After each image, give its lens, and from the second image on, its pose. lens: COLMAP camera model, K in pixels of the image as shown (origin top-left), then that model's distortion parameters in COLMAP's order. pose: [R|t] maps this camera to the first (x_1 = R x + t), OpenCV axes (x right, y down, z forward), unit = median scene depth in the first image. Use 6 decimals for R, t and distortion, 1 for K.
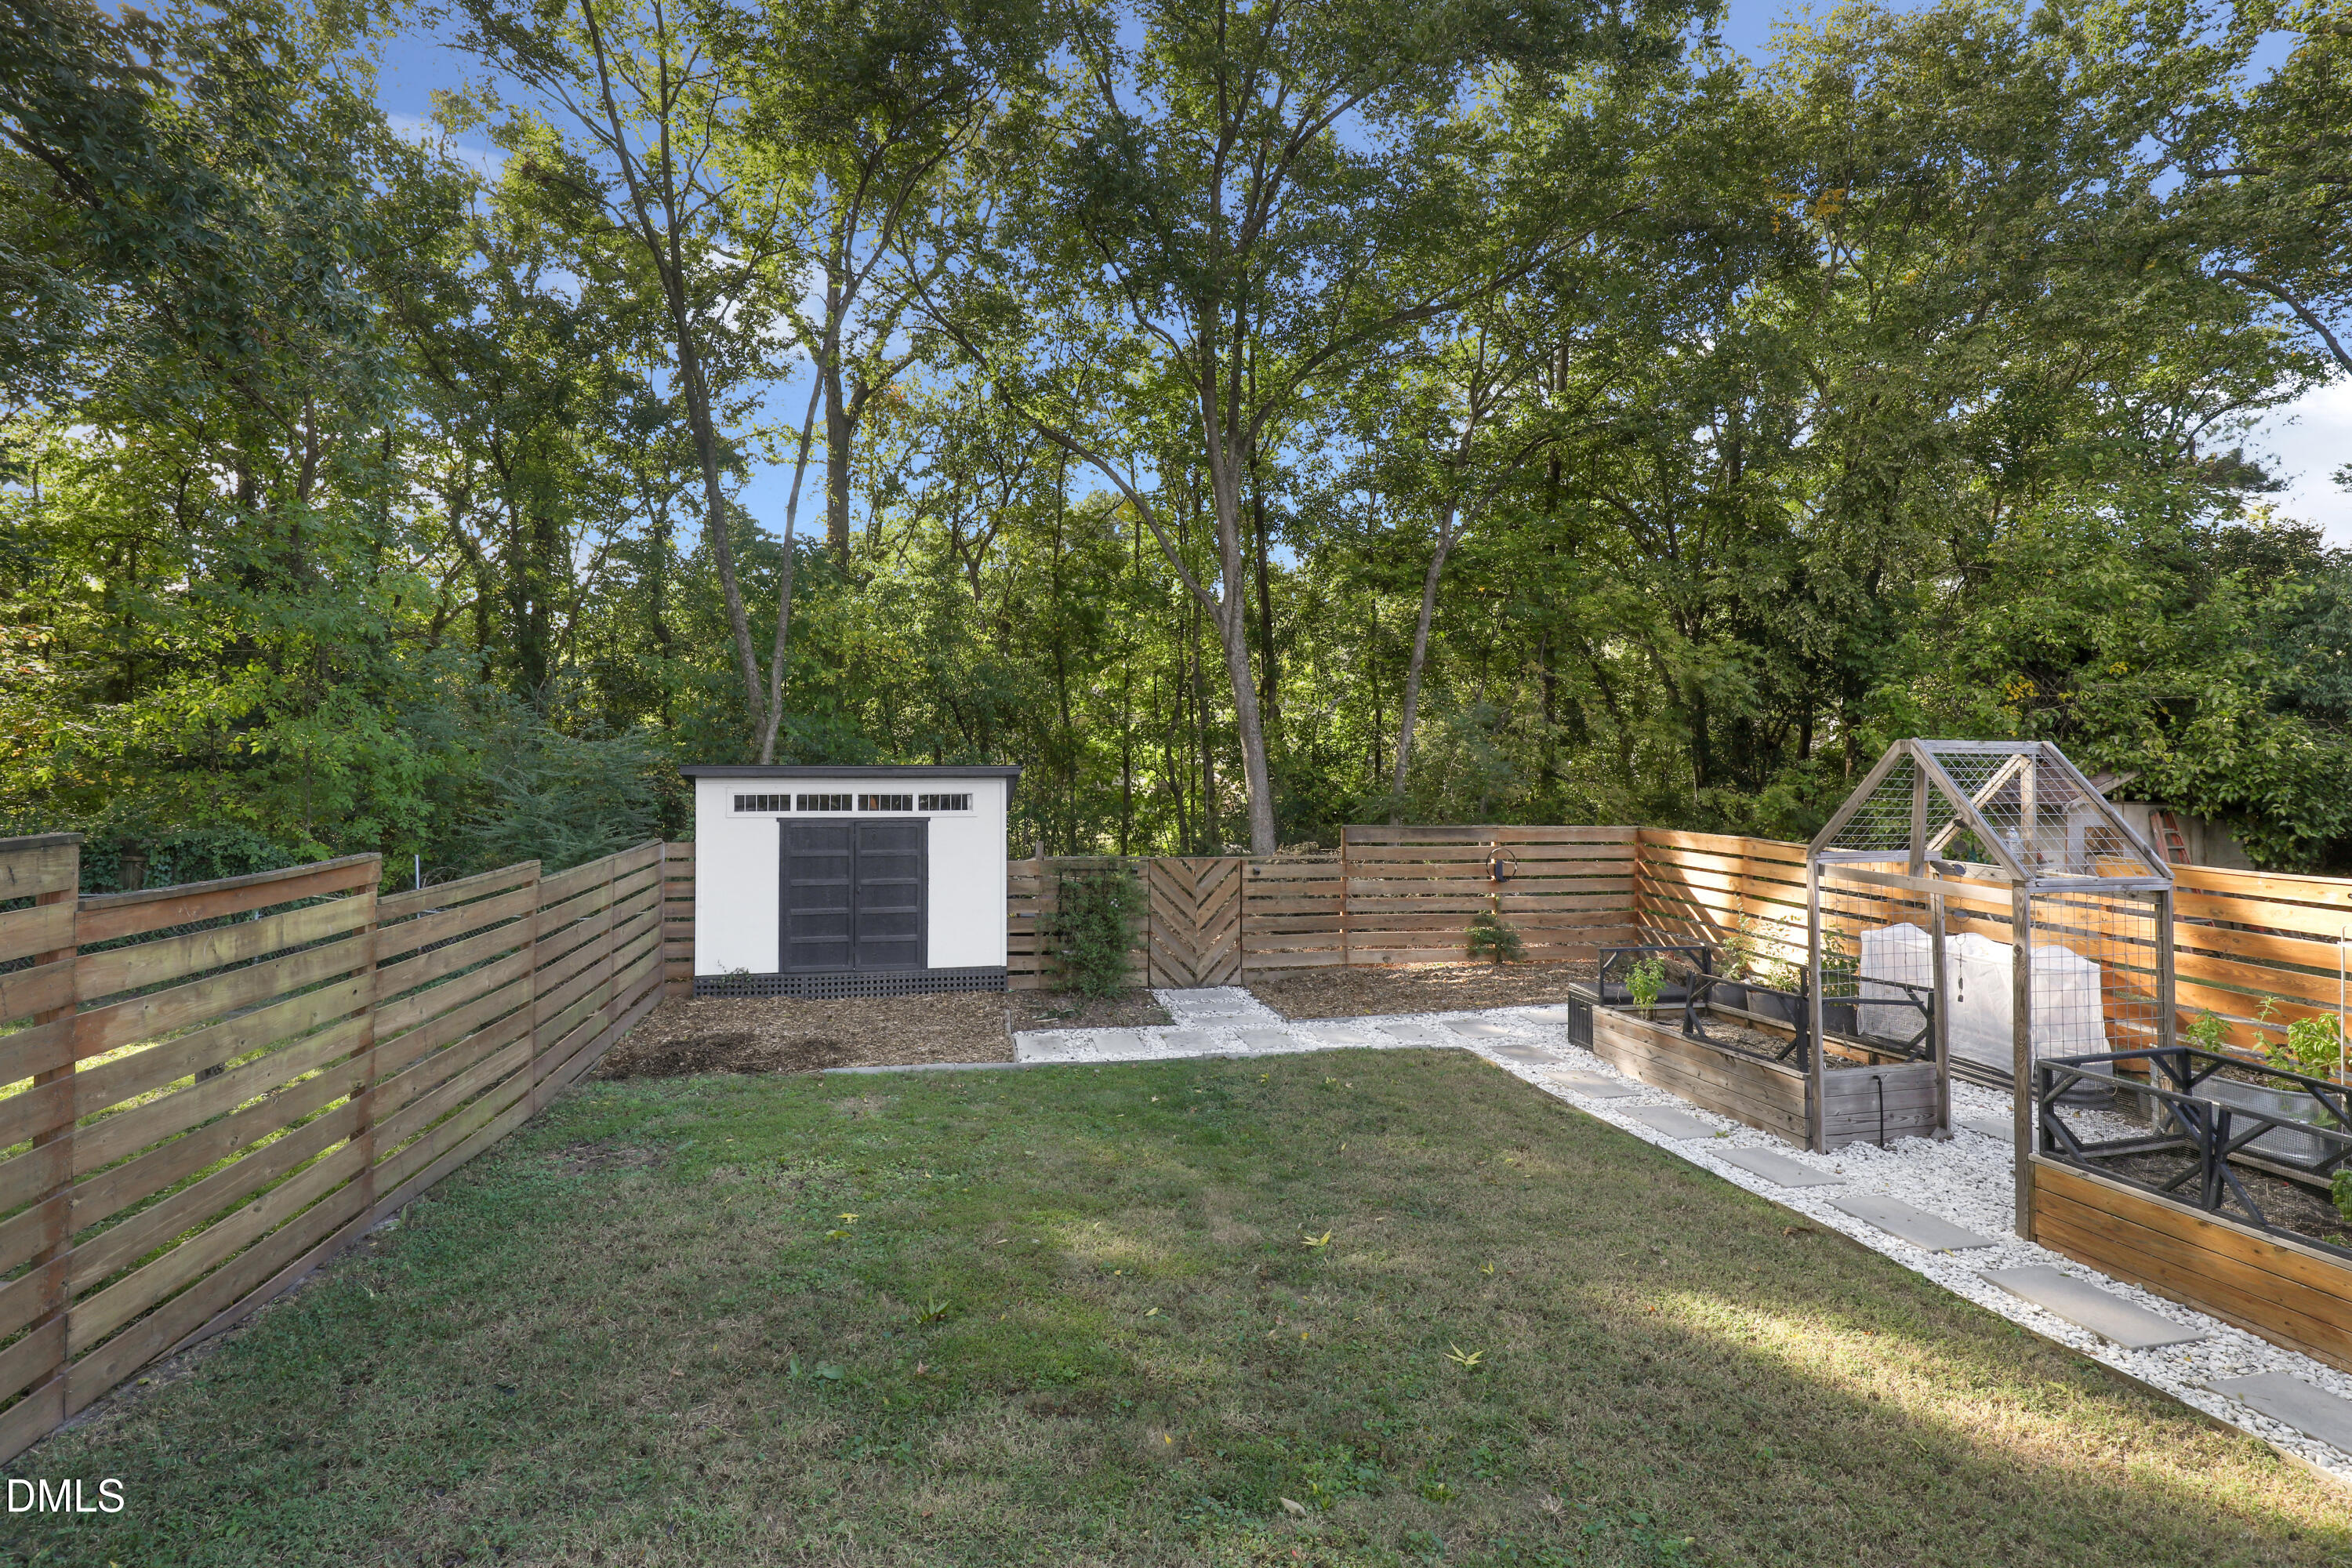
lens RADIAL K [[1102.2, 0, 1186.1], [0, 1102.2, 765.2], [0, 0, 1]] dist [-0.030905, 0.005169]
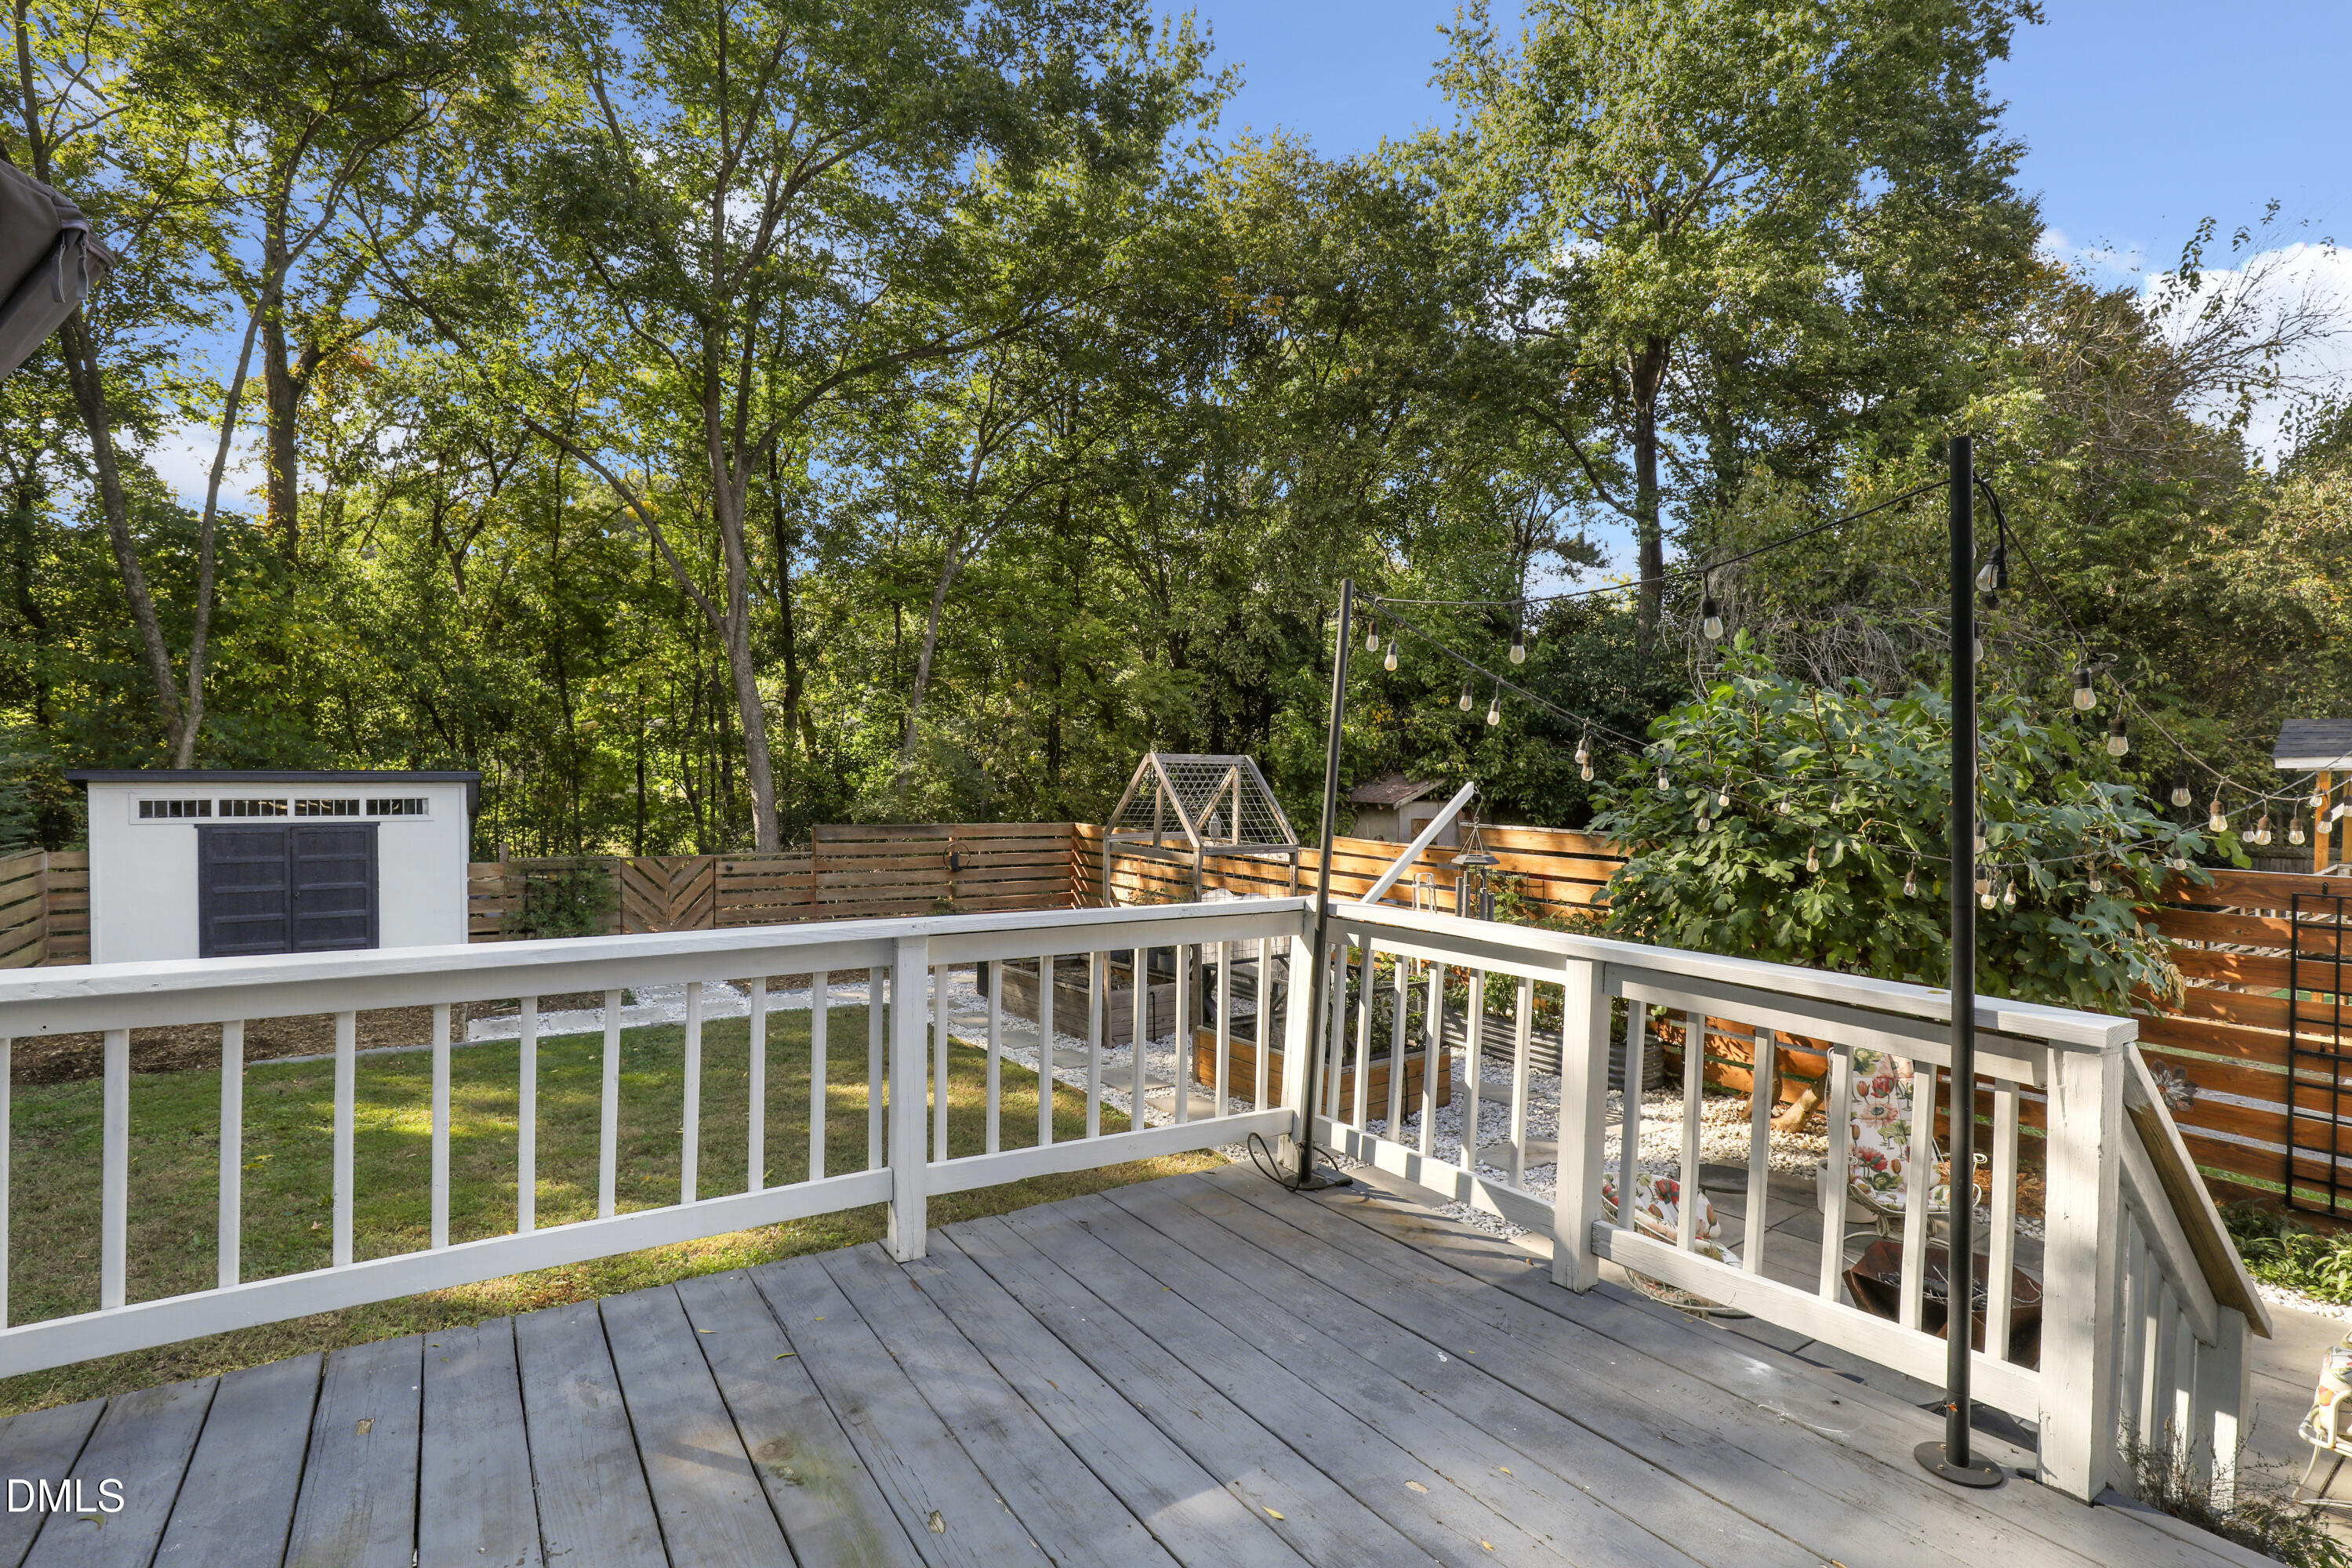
lens RADIAL K [[1102.2, 0, 1179.3], [0, 1102.2, 799.3], [0, 0, 1]] dist [-0.030905, 0.005169]
pose [[0.930321, -0.006019, 0.366698, 0.042338], [-0.002741, 0.999723, 0.023365, 0.000623], [-0.366737, -0.022742, 0.930047, -0.098470]]
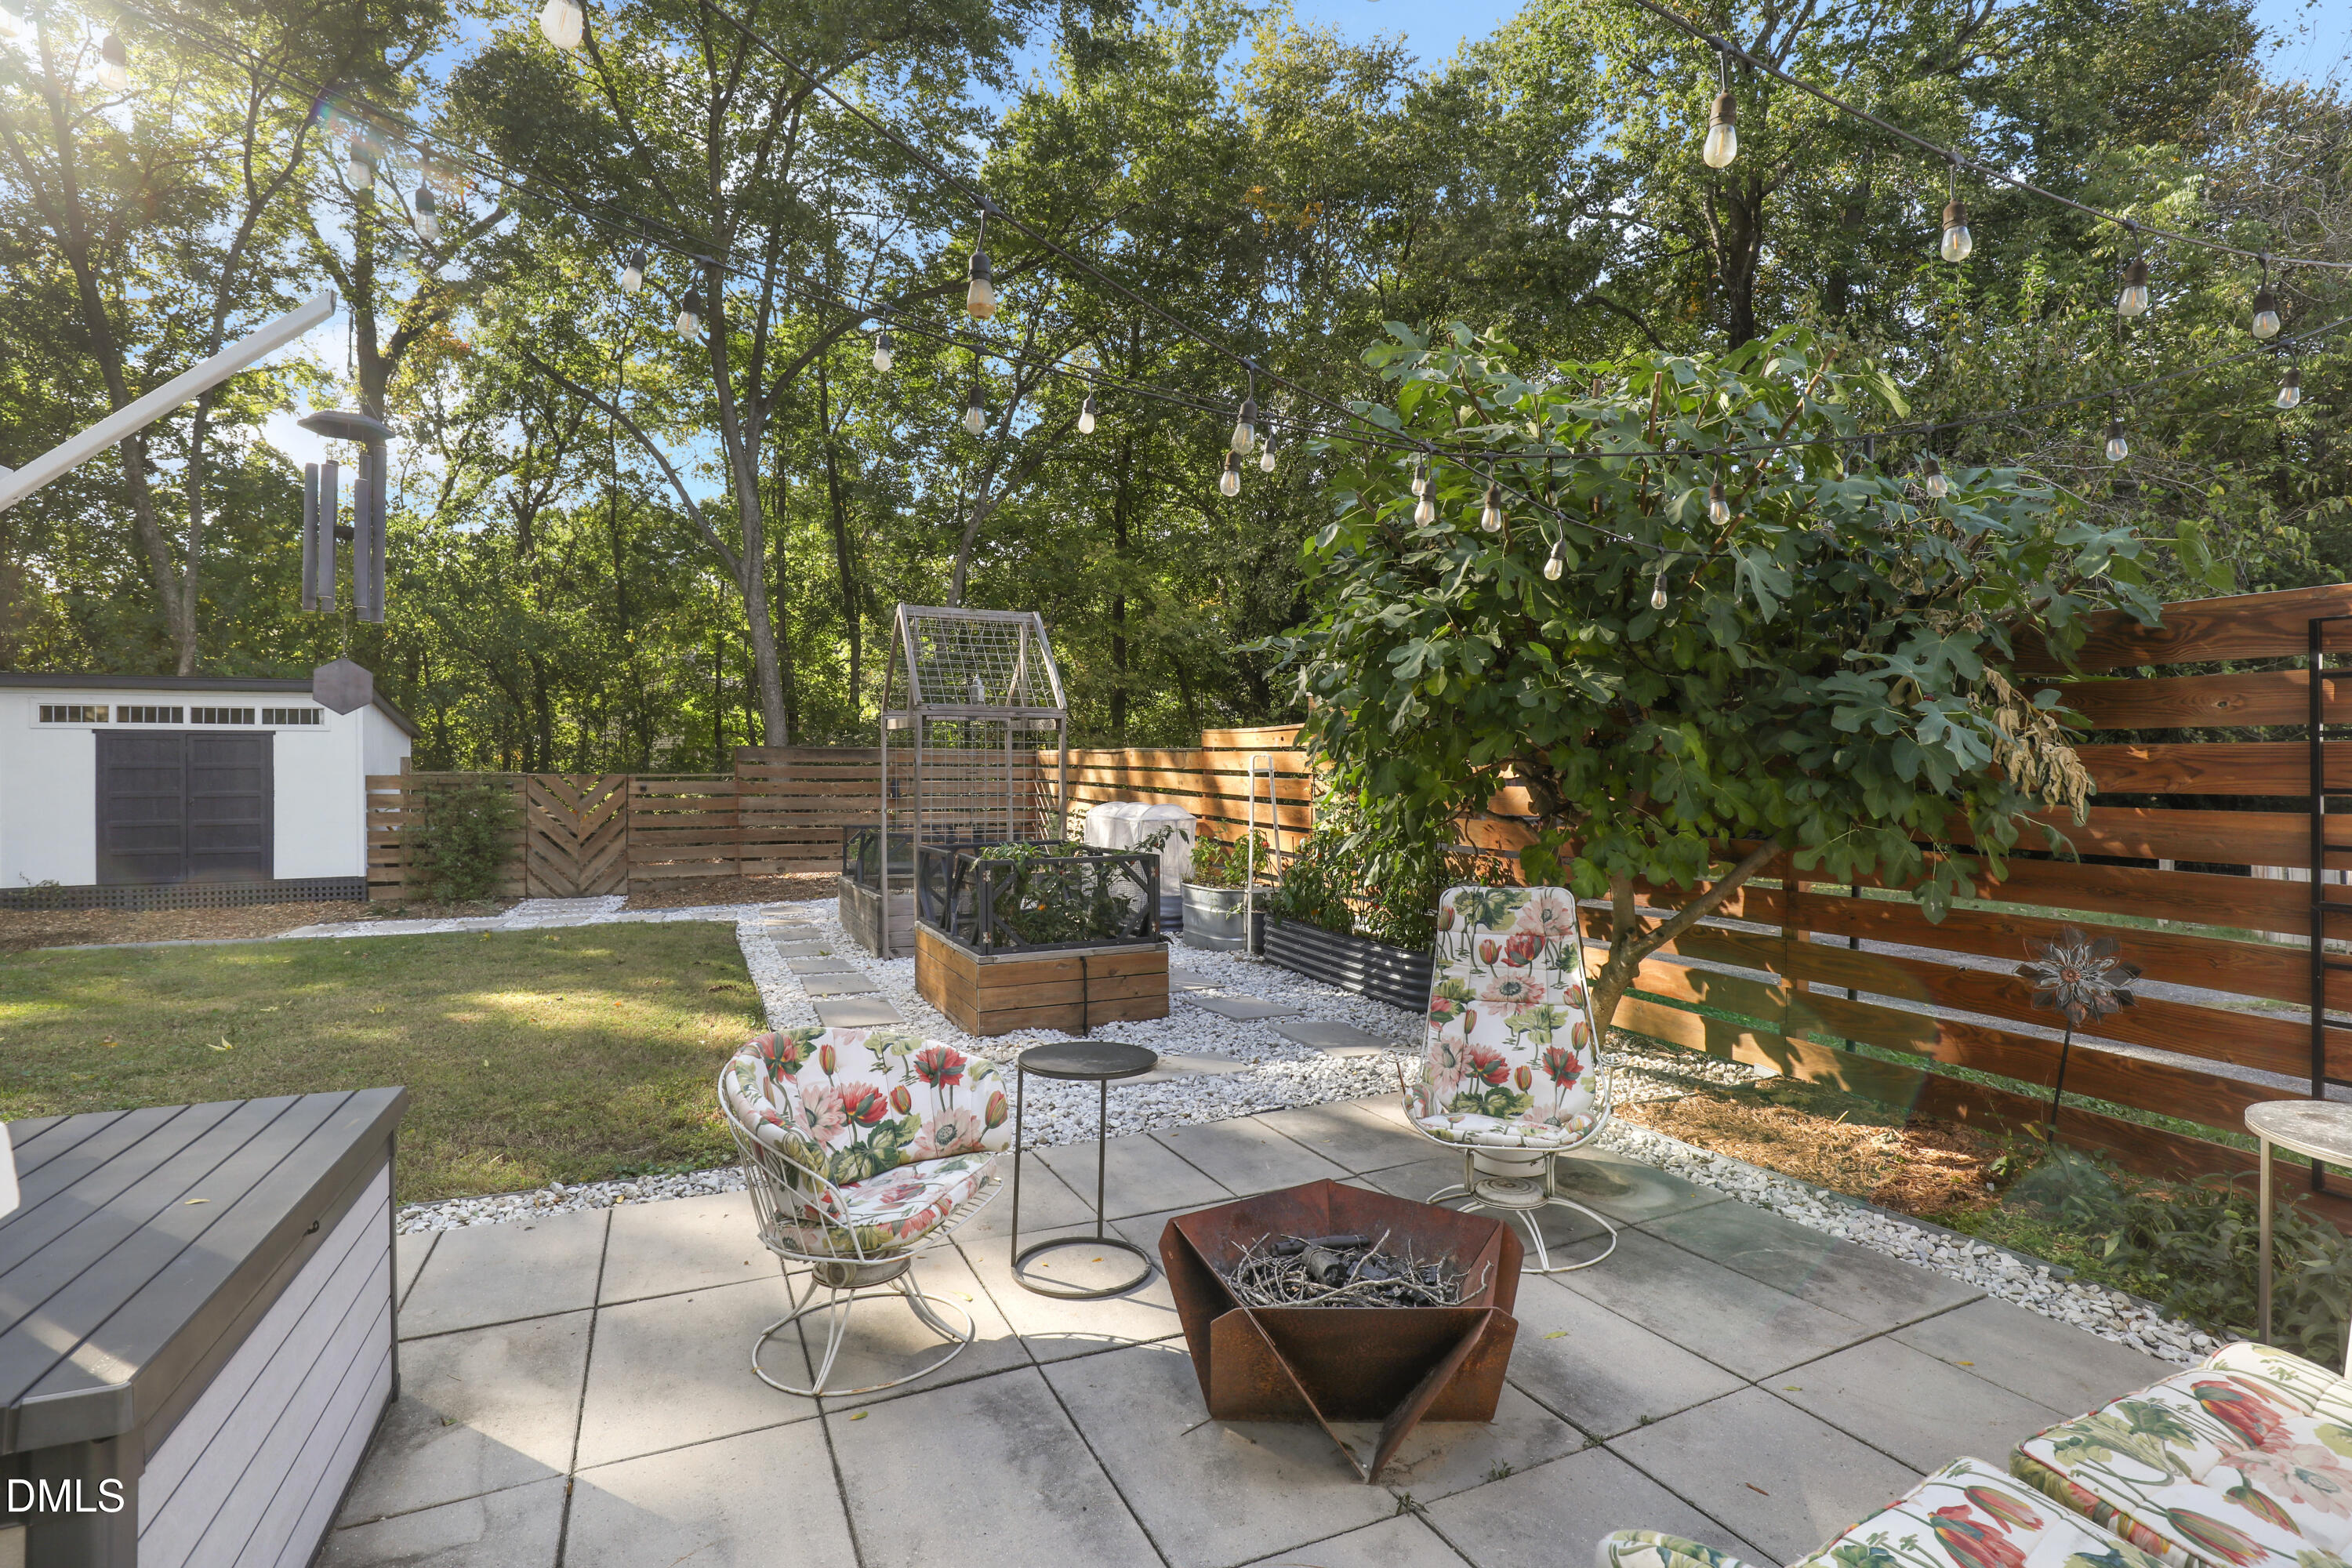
lens RADIAL K [[1102.2, 0, 1151.7], [0, 1102.2, 771.4], [0, 0, 1]] dist [-0.030905, 0.005169]
pose [[0.978208, -0.006525, 0.207523, 0.173015], [0.003910, 0.999908, 0.013007, 0.037030], [-0.207589, -0.011912, 0.978144, -0.071380]]
